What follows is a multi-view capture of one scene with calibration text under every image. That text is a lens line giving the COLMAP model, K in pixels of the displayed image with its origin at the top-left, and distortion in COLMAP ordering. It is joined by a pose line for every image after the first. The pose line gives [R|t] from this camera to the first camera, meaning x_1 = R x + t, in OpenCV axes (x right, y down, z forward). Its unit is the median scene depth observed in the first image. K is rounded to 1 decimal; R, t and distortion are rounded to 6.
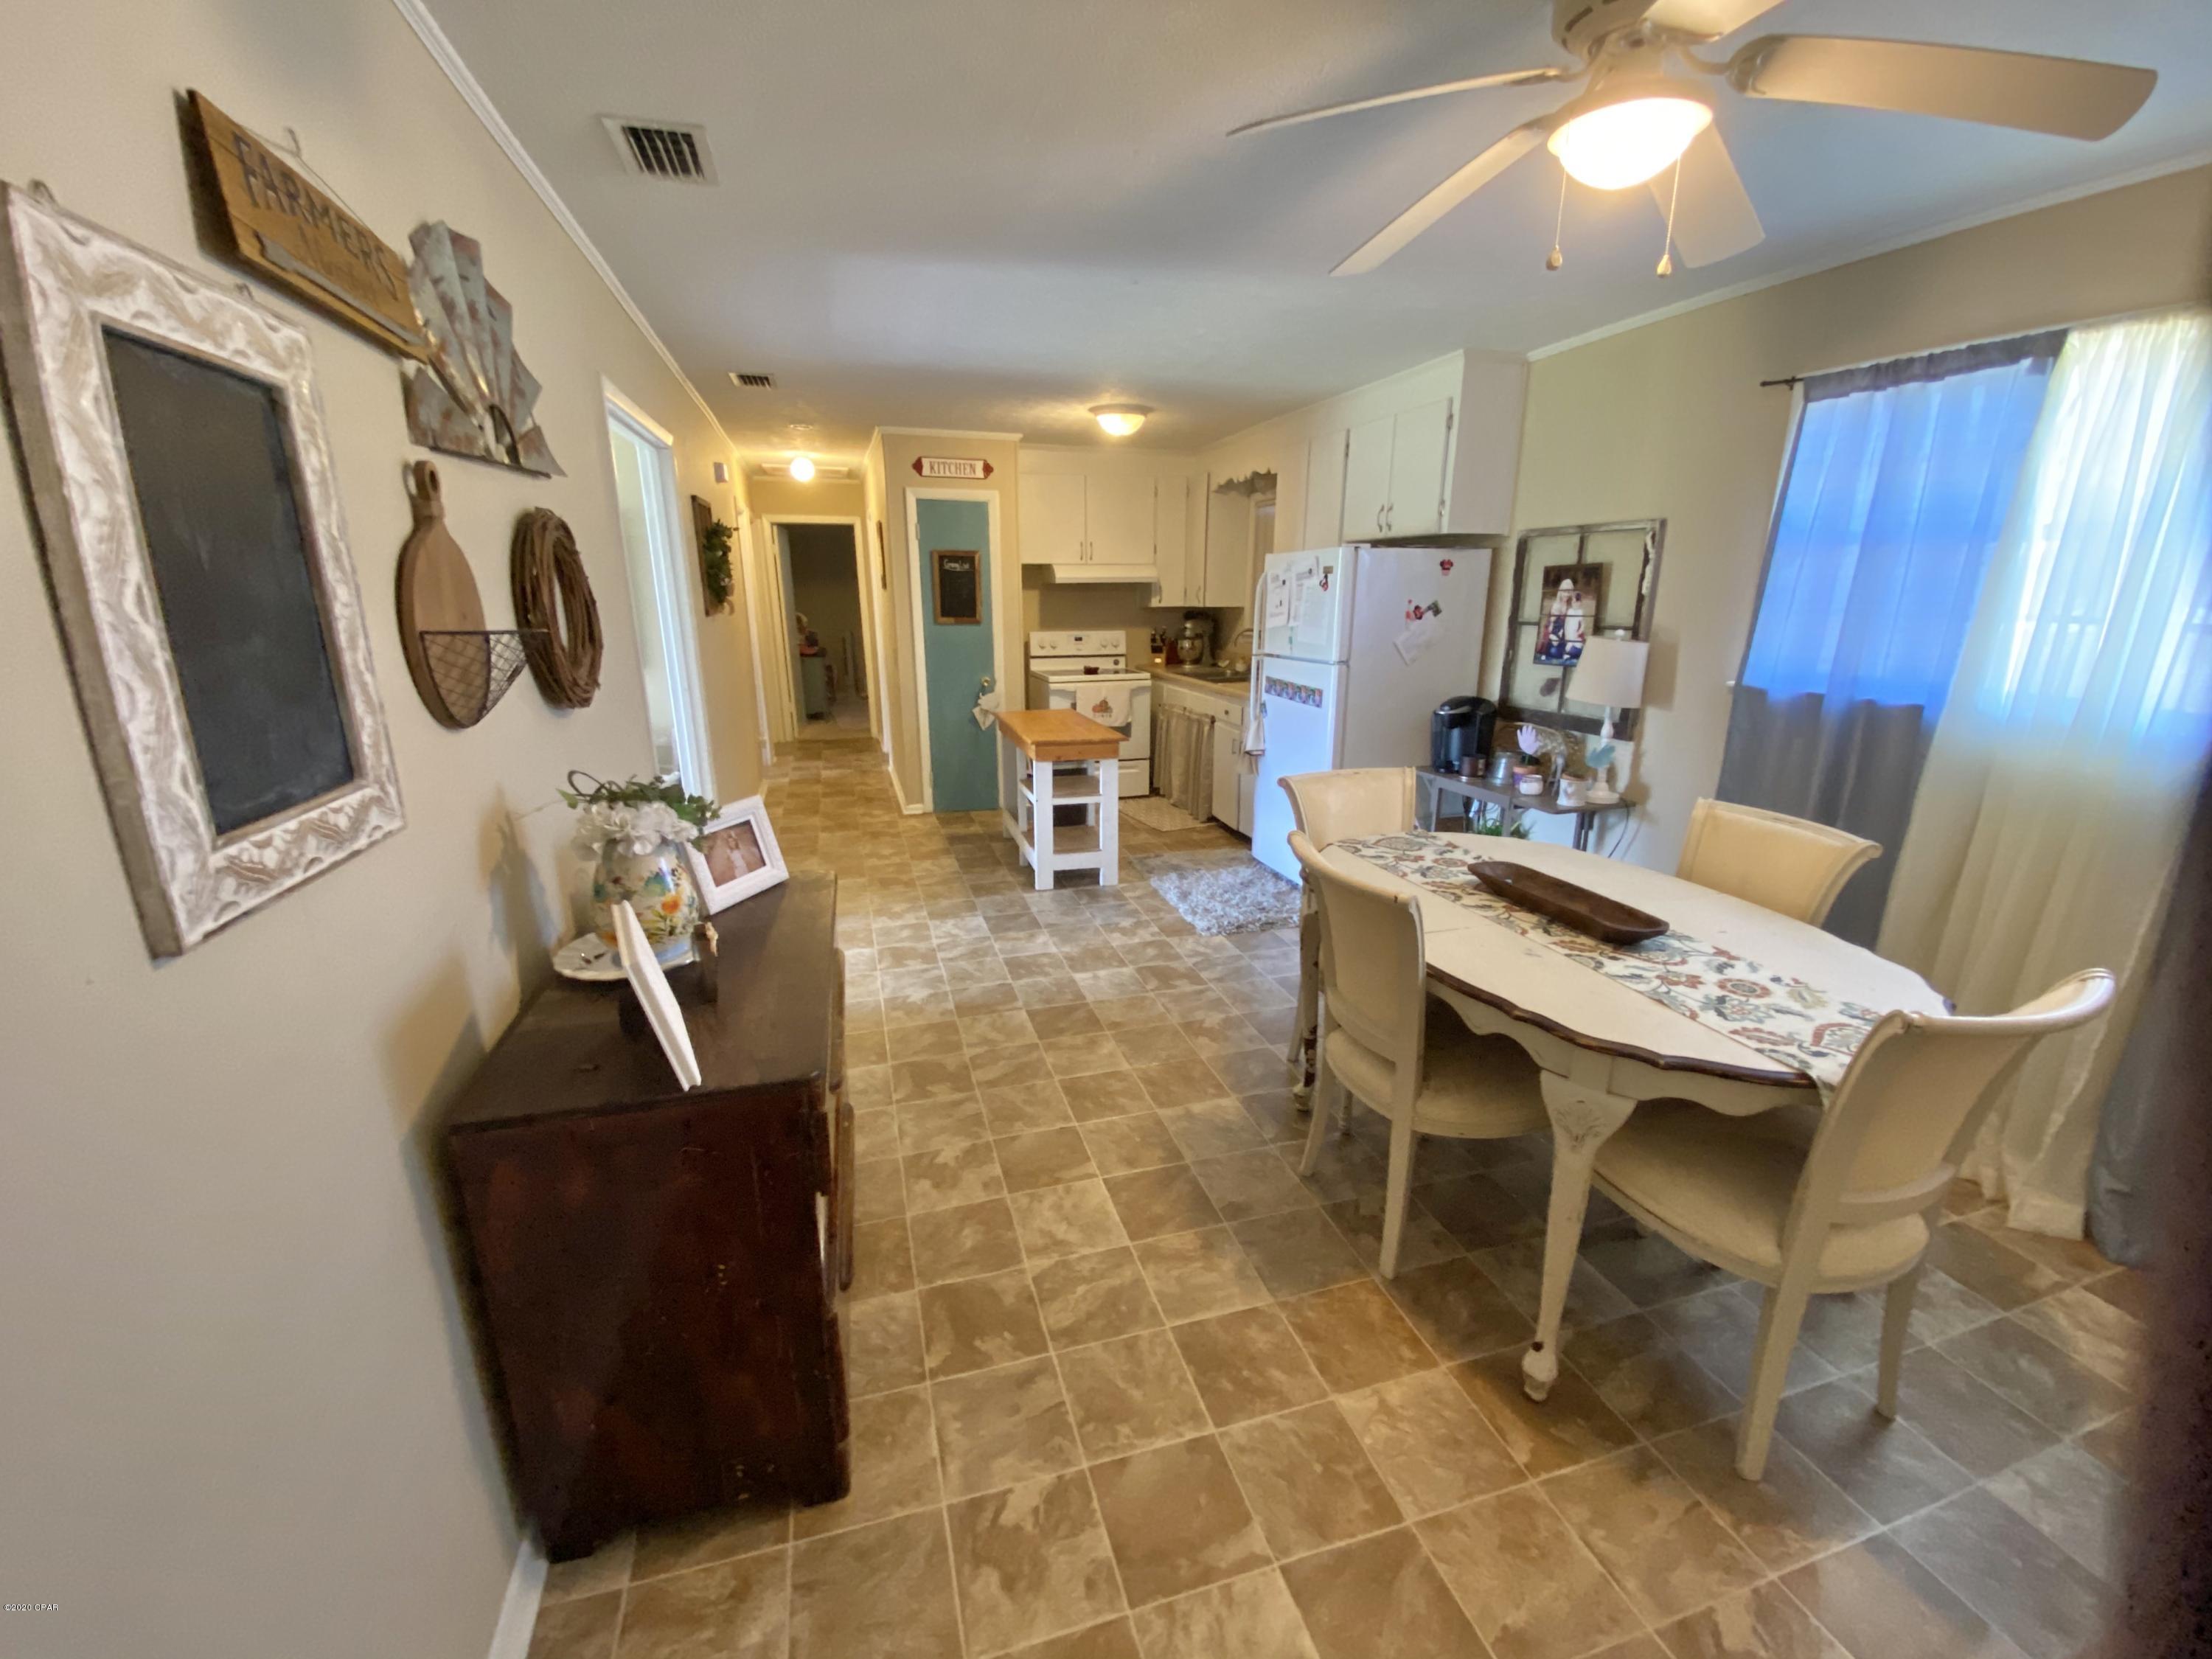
lens RADIAL K [[890.7, 0, 1097.4], [0, 890.7, 829.2], [0, 0, 1]] dist [0.056137, -0.041558]
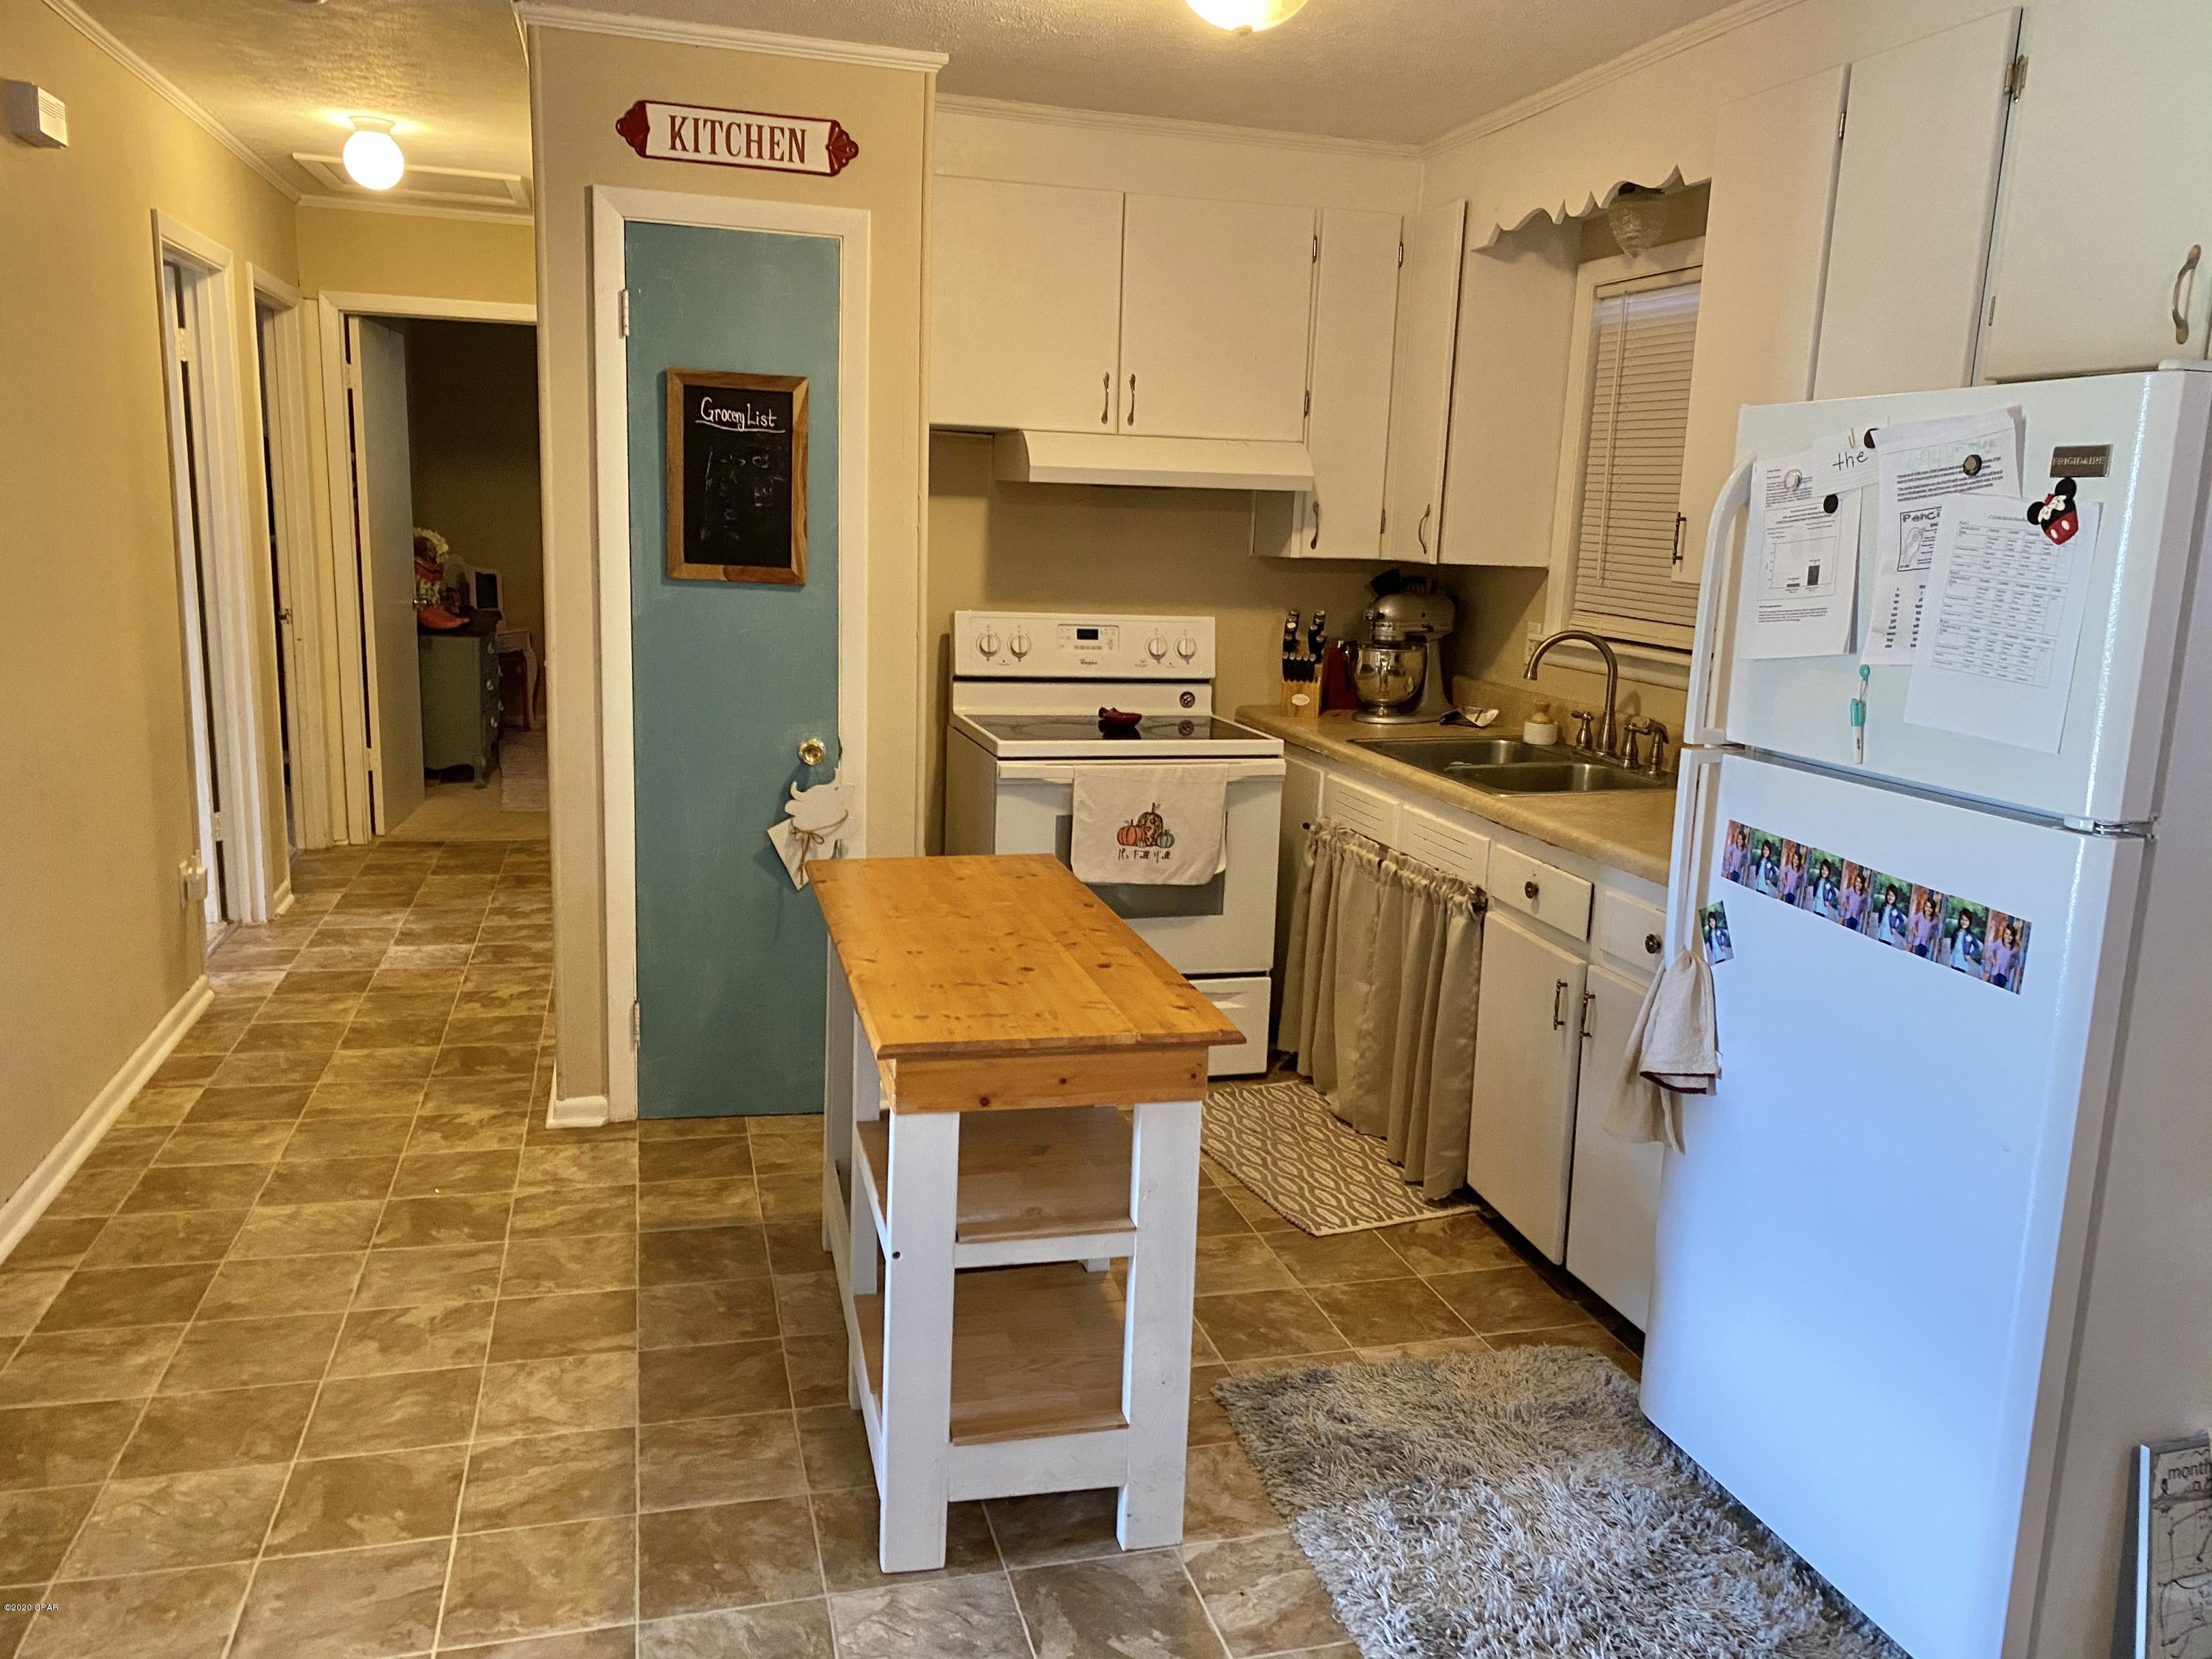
lens RADIAL K [[1690.4, 0, 1127.1], [0, 1690.4, 802.7], [0, 0, 1]] dist [0.063366, -0.045446]
pose [[0.999101, 0.042385, 0.001029, -0.003477], [-0.042120, 0.995036, -0.090158, -0.095145], [-0.004846, 0.090034, 0.995927, 0.362987]]
